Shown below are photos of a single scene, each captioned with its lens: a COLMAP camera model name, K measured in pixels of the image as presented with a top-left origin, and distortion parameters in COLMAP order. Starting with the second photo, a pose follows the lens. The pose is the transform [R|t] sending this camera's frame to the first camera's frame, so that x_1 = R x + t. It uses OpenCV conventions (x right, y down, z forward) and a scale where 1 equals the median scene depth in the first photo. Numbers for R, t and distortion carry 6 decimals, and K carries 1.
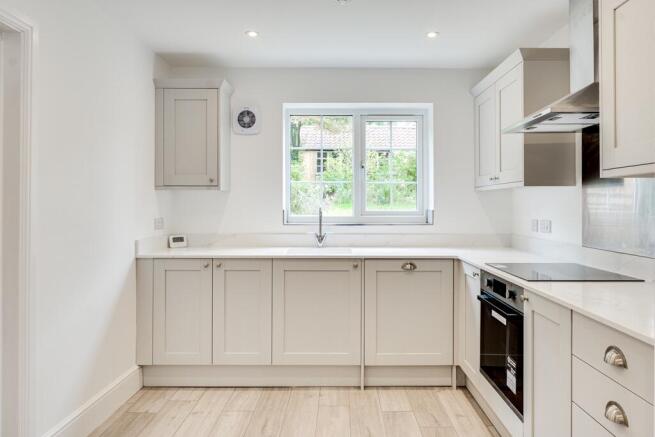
lens RADIAL K [[433.8, 0, 329.2], [0, 433.8, 204.9], [0, 0, 1]] dist [0.004362, -0.051206]
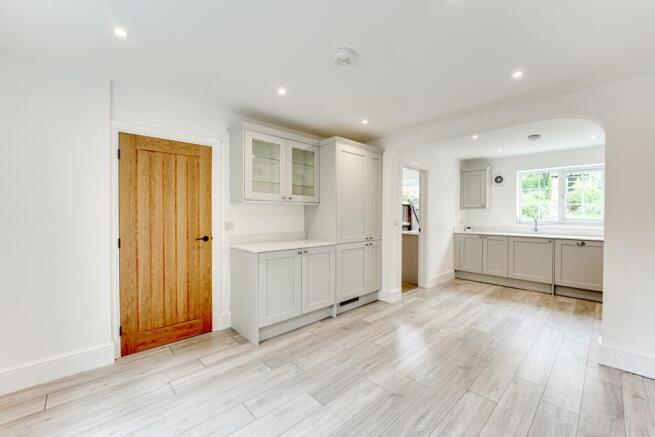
lens RADIAL K [[219.9, 0, 361.0], [0, 219.9, 214.7], [0, 0, 1]] dist [0.000036, 0.000070]
pose [[0.709806, 0.004400, -0.704384, 0.154749], [-0.002597, 0.999990, 0.003630, -0.004176], [0.704393, -0.000747, 0.709810, -0.496232]]
